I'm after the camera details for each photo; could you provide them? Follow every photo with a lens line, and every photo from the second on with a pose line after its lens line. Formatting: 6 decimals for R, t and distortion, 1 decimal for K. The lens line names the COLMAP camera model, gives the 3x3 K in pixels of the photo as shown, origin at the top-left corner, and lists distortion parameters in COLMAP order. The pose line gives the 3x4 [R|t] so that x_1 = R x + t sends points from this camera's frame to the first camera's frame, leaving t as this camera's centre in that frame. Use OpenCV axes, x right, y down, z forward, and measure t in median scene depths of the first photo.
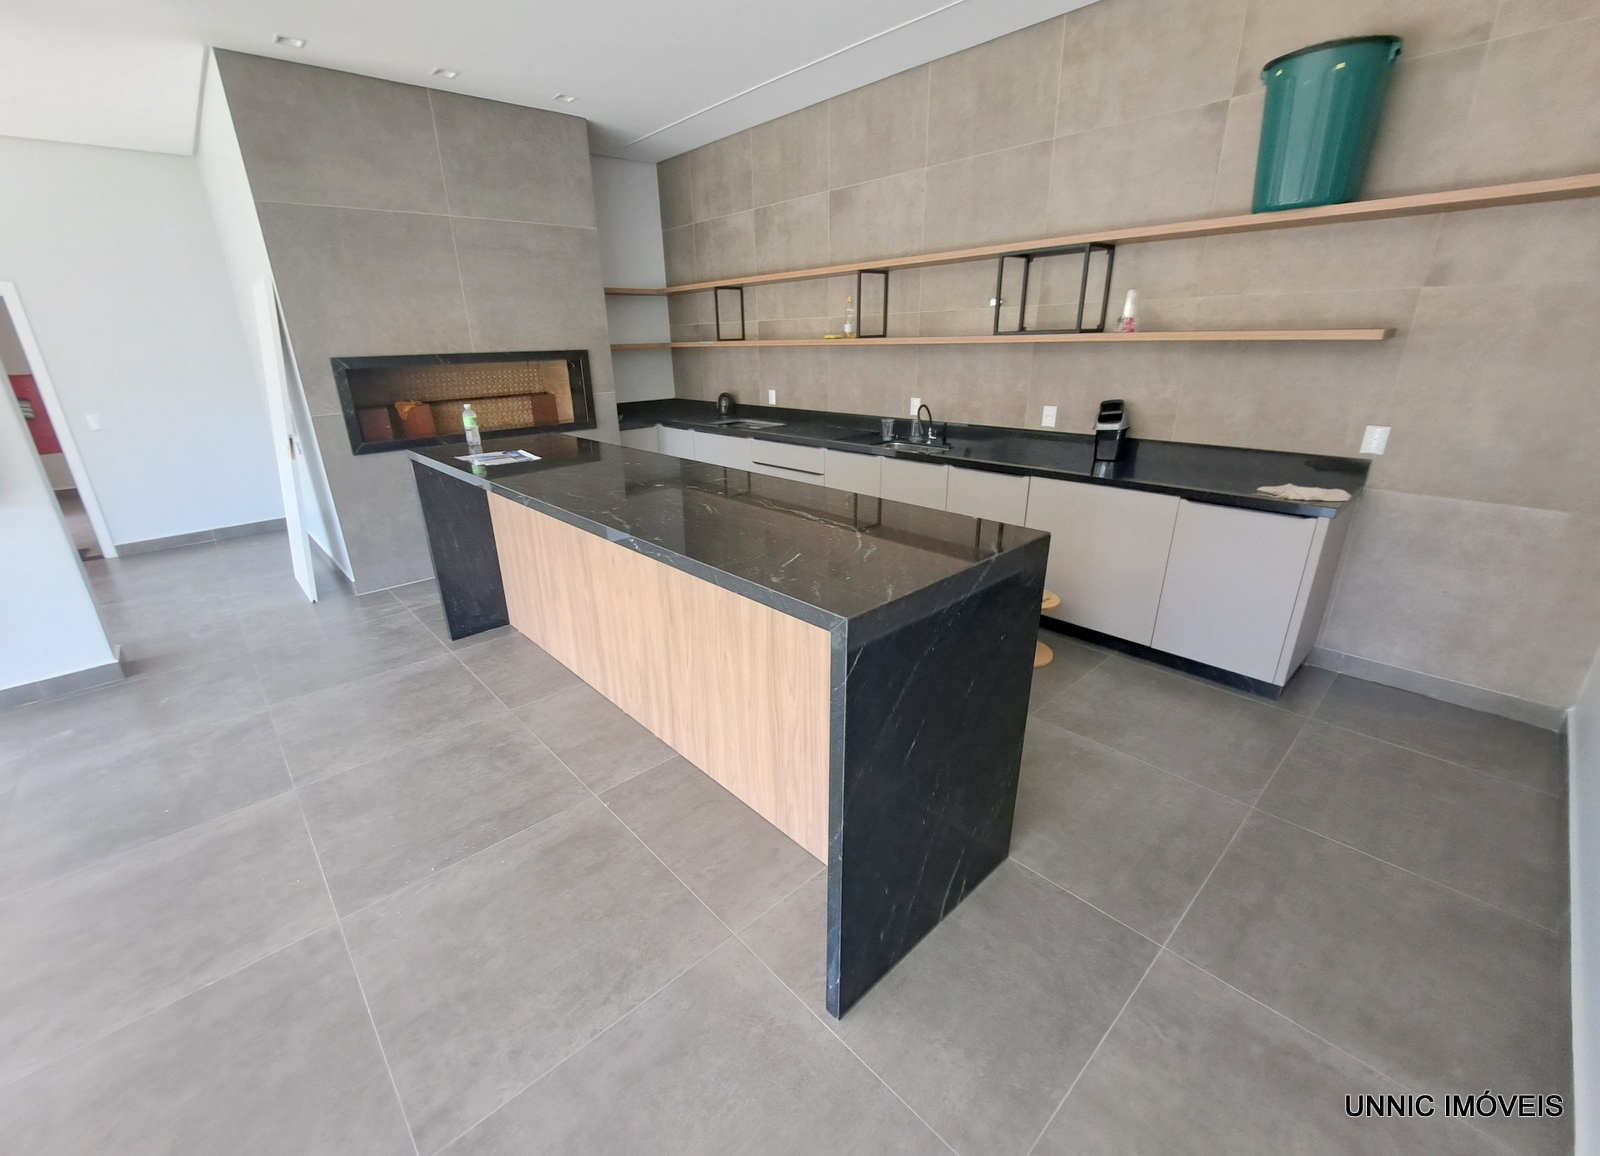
lens RADIAL K [[668.5, 0, 764.9], [0, 668.5, 580.3], [0, 0, 1]] dist [0.000240, -0.000050]
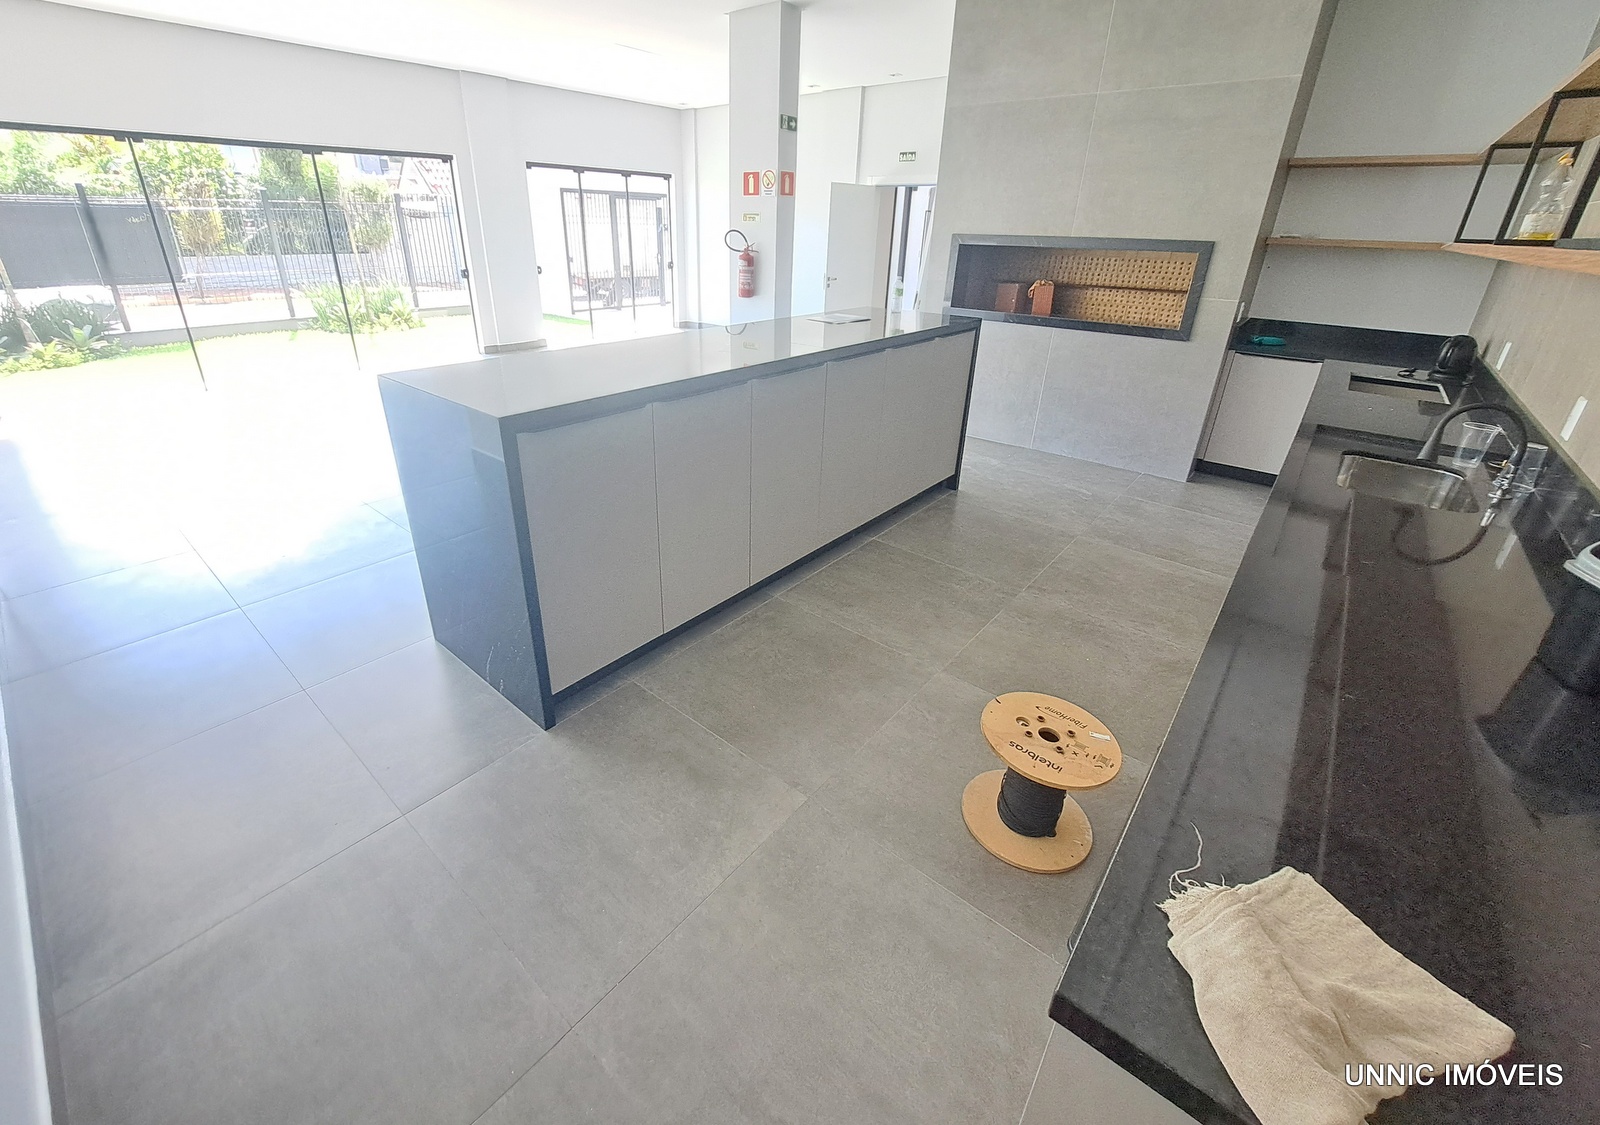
lens RADIAL K [[652.4, 0, 801.3], [0, 652.4, 529.3], [0, 0, 1]] dist [-0.001143, -0.000083]
pose [[0.169415, 0.444746, -0.879488, 0.455719], [-0.357224, 0.859415, 0.365784, -0.148524], [0.918526, 0.252205, 0.304471, 0.367936]]
